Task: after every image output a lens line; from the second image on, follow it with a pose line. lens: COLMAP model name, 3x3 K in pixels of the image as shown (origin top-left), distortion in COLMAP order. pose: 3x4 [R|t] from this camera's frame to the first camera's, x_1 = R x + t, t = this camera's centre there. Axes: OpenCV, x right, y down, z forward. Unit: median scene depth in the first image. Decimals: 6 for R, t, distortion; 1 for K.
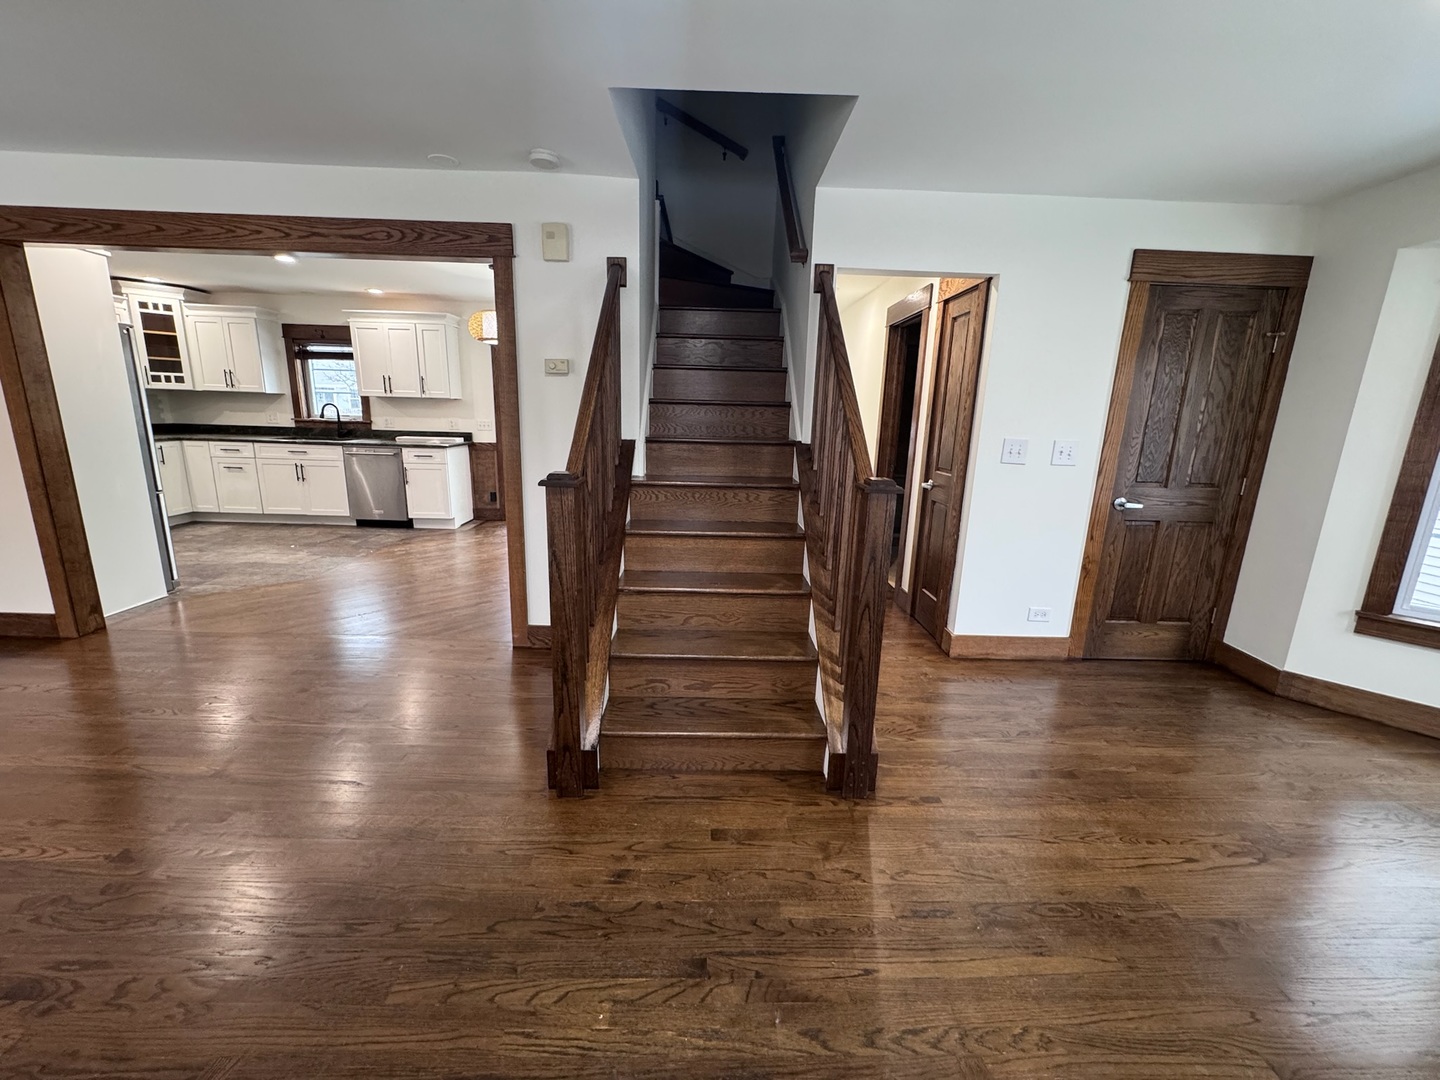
lens RADIAL K [[574.0, 0, 718.1], [0, 574.0, 539.6], [0, 0, 1]] dist [-0.002029, 0.000041]
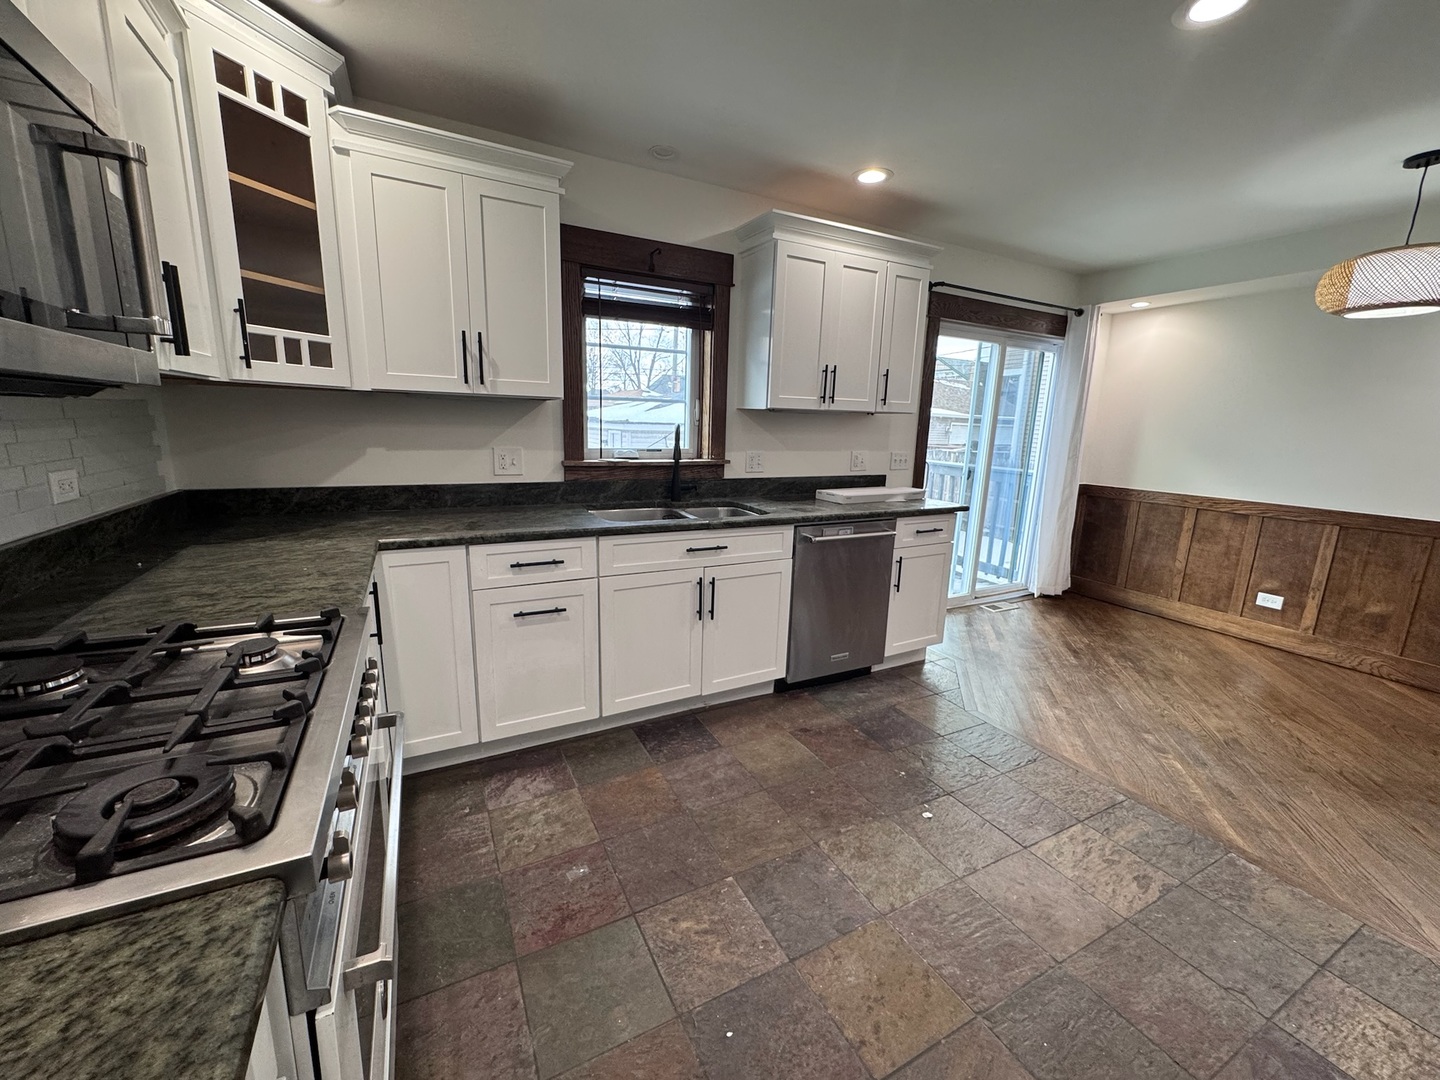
lens RADIAL K [[574.0, 0, 718.1], [0, 574.0, 539.6], [0, 0, 1]] dist [-0.002029, 0.000041]
pose [[0.895932, -0.095591, 0.433783, -1.604217], [0.097359, 0.995083, 0.018199, -0.296437], [-0.433389, 0.025928, 0.900834, 1.136490]]
